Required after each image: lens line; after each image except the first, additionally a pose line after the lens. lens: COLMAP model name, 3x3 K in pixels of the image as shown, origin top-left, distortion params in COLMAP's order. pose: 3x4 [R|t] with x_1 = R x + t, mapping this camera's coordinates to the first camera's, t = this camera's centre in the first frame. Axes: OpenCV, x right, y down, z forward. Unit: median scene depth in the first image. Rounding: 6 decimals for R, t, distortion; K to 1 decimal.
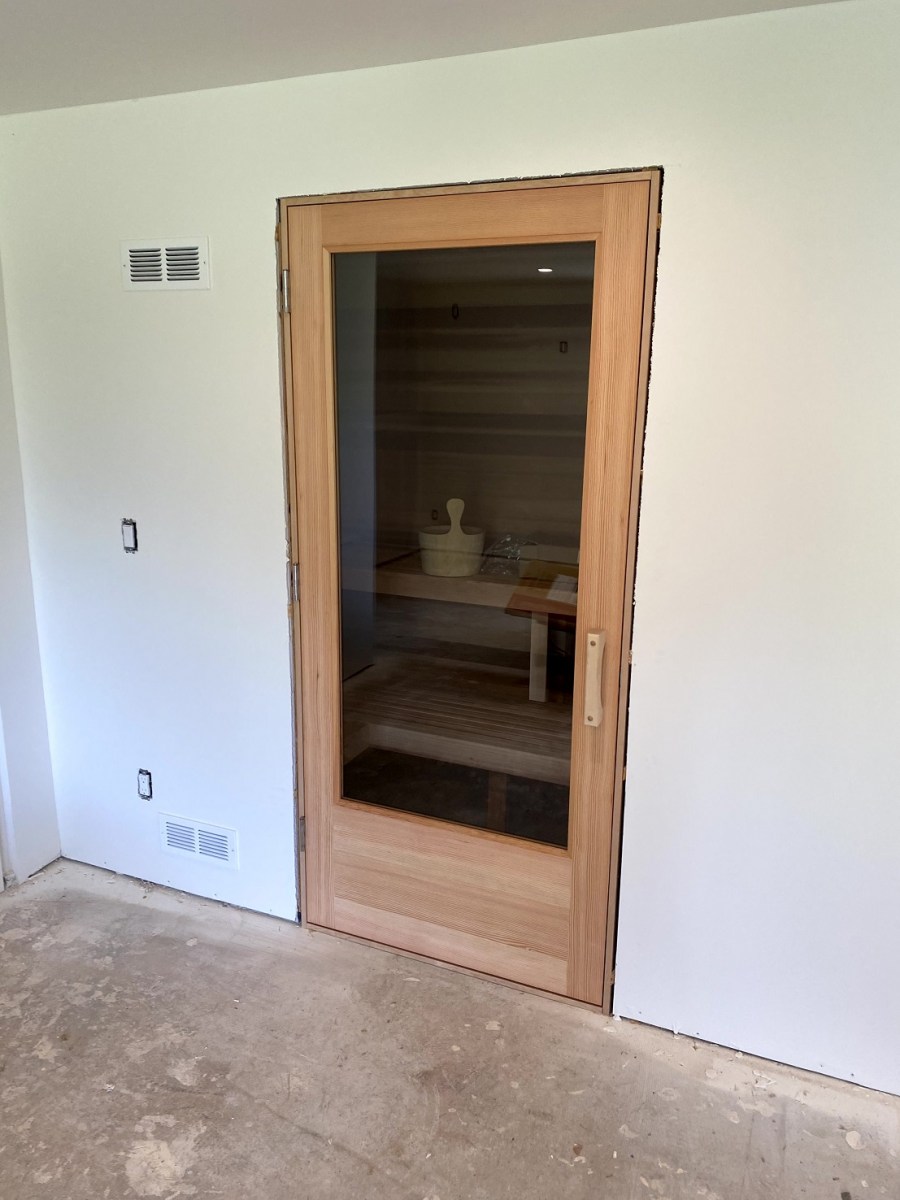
lens RADIAL K [[914.4, 0, 450.0], [0, 914.4, 600.0], [0, 0, 1]] dist [-0.006042, -0.009331]
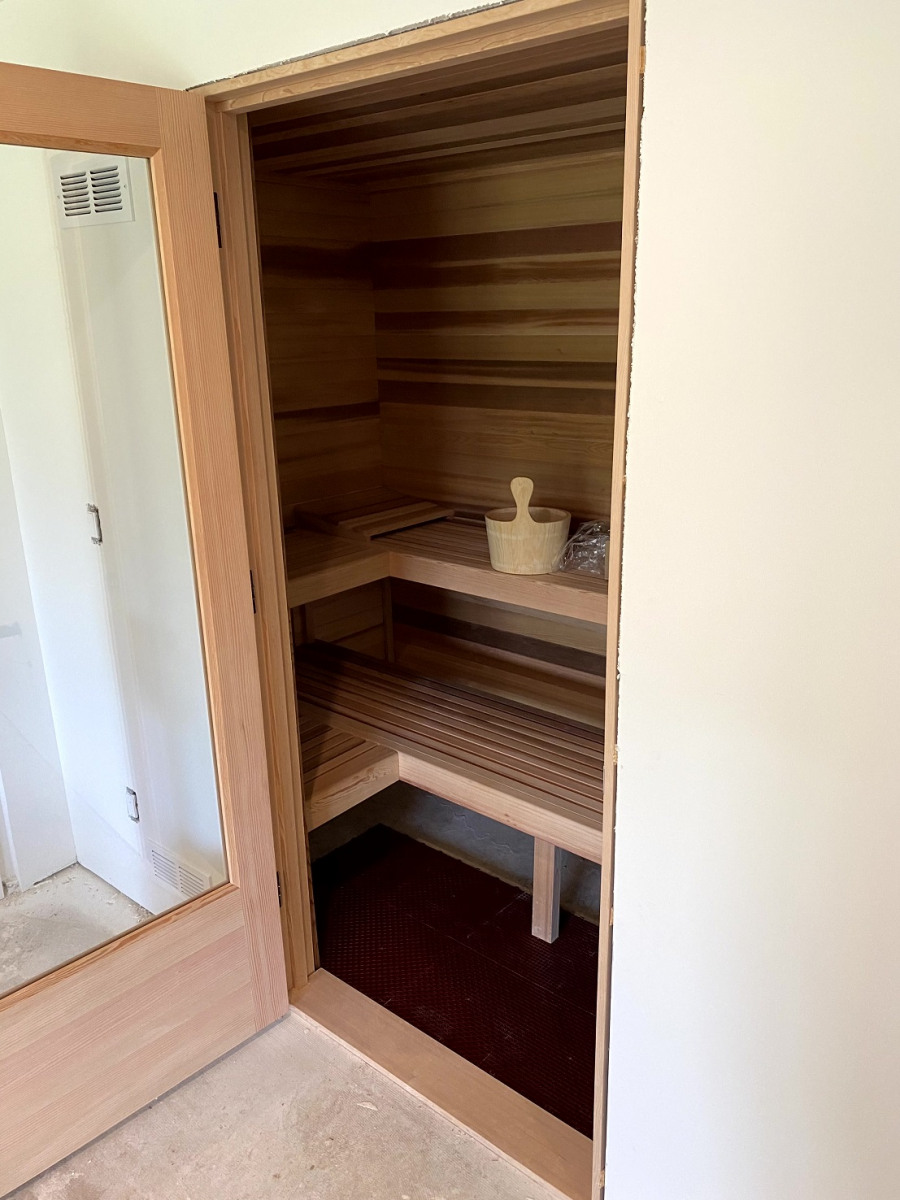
lens RADIAL K [[928.3, 0, 450.0], [0, 928.3, 600.0], [0, 0, 1]] dist [-0.003311, 0.001494]
pose [[0.960541, 0.054247, -0.272799, 0.227932], [-0.035802, 0.996751, 0.072145, -0.082078], [0.275826, -0.059531, 0.959362, 0.287414]]
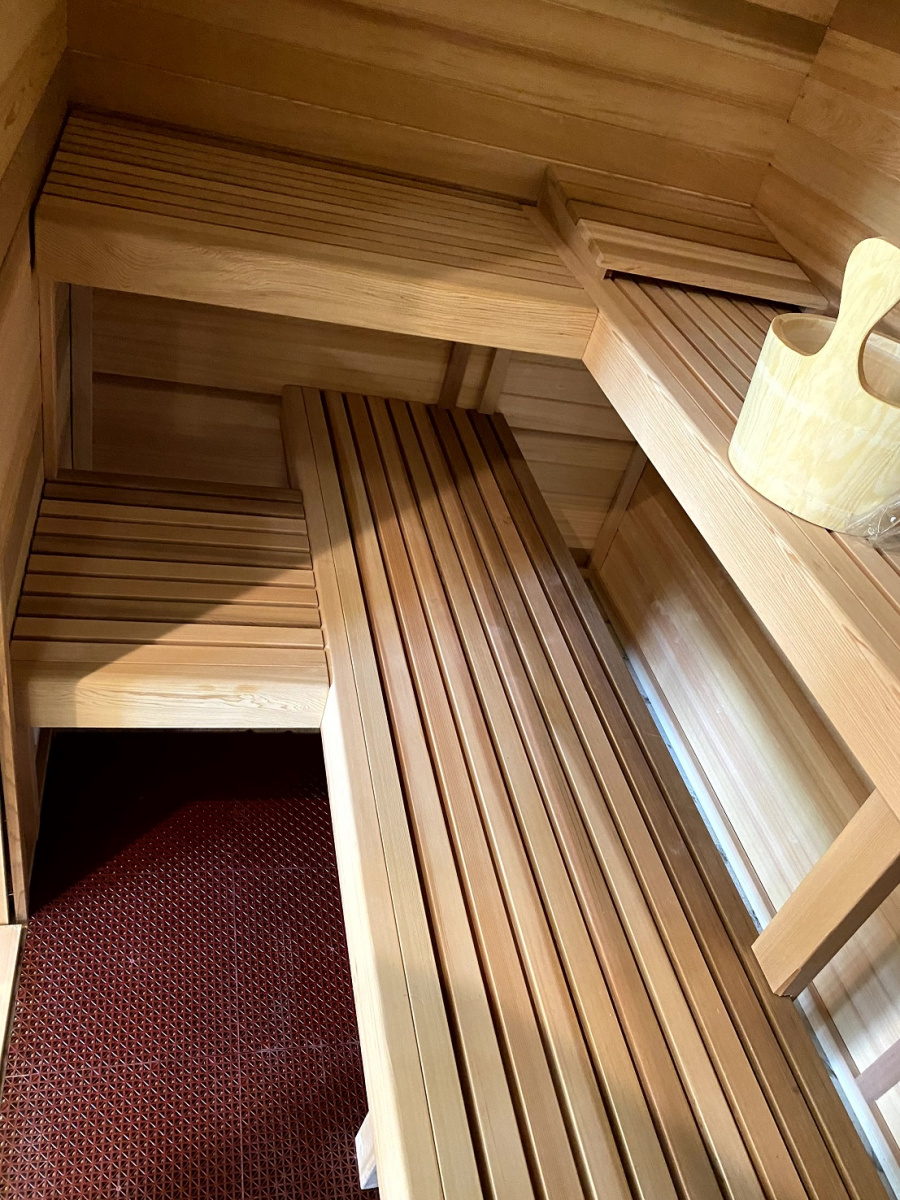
lens RADIAL K [[914.4, 0, 450.0], [0, 914.4, 600.0], [0, 0, 1]] dist [-0.006042, -0.009331]
pose [[0.570264, 0.603195, -0.557633, 0.186736], [-0.409464, 0.797213, 0.443611, -0.125485], [0.712137, -0.024645, 0.701608, 0.977869]]
